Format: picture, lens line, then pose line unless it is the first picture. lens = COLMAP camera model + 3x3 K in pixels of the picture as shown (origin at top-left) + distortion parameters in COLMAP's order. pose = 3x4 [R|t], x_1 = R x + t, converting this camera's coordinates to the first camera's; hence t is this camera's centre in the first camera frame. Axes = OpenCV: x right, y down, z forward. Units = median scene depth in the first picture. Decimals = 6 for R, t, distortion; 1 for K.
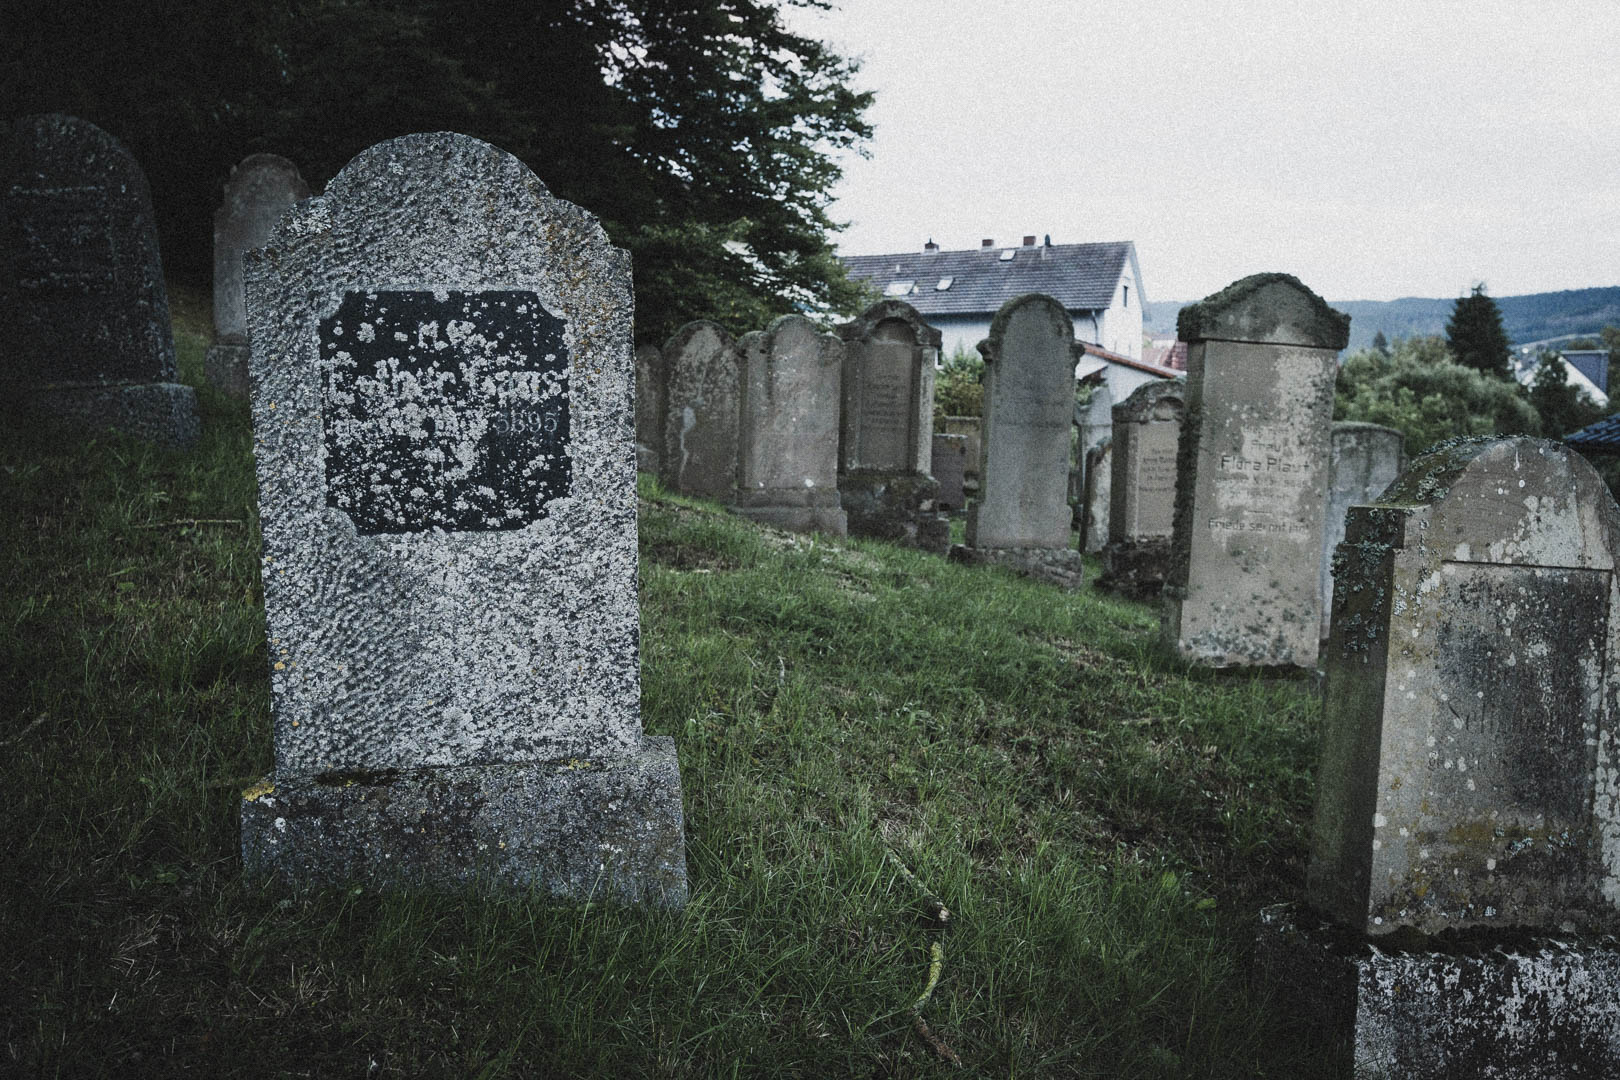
lens RADIAL K [[1228.8, 0, 810.0], [0, 1228.8, 540.0], [0, 0, 1]] dist [-0.013511, 0.010026]
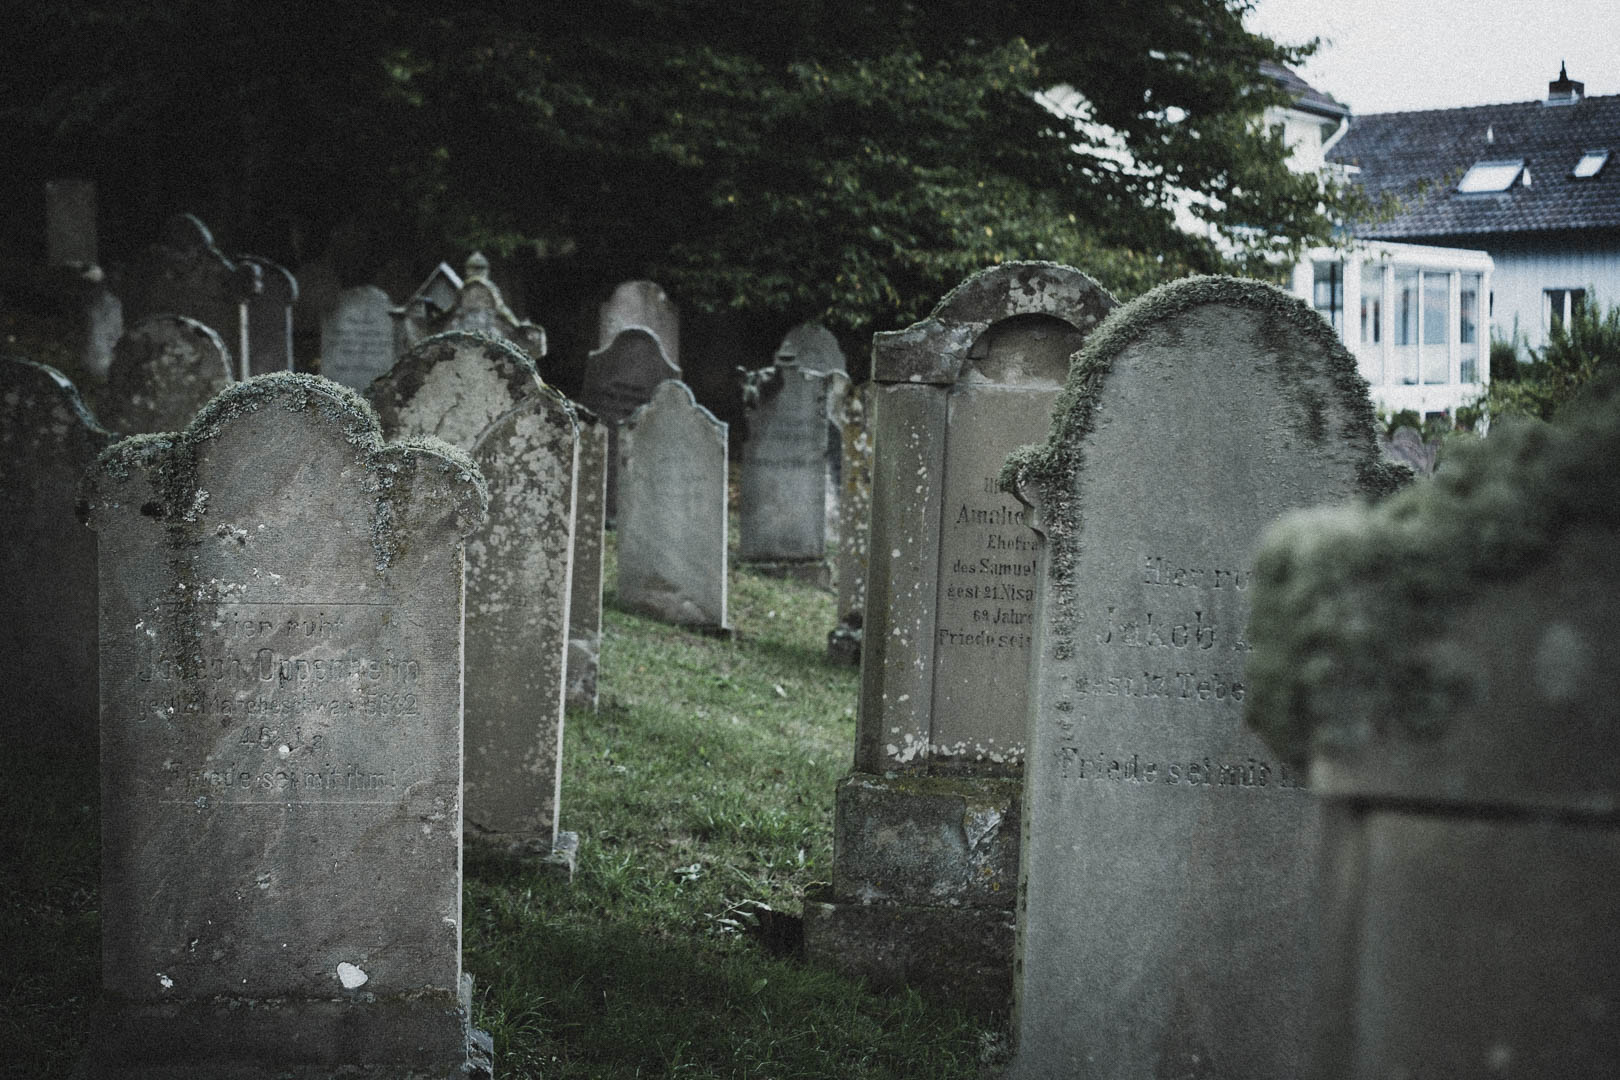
lens RADIAL K [[2369.0, 0, 810.0], [0, 2369.0, 540.0], [0, 0, 1]] dist [0.022101, -0.162074]
pose [[0.974248, 0.013271, -0.225086, 0.162479], [-0.024787, 0.998520, -0.048414, -0.089731], [0.224111, 0.052746, 0.973135, 0.370080]]
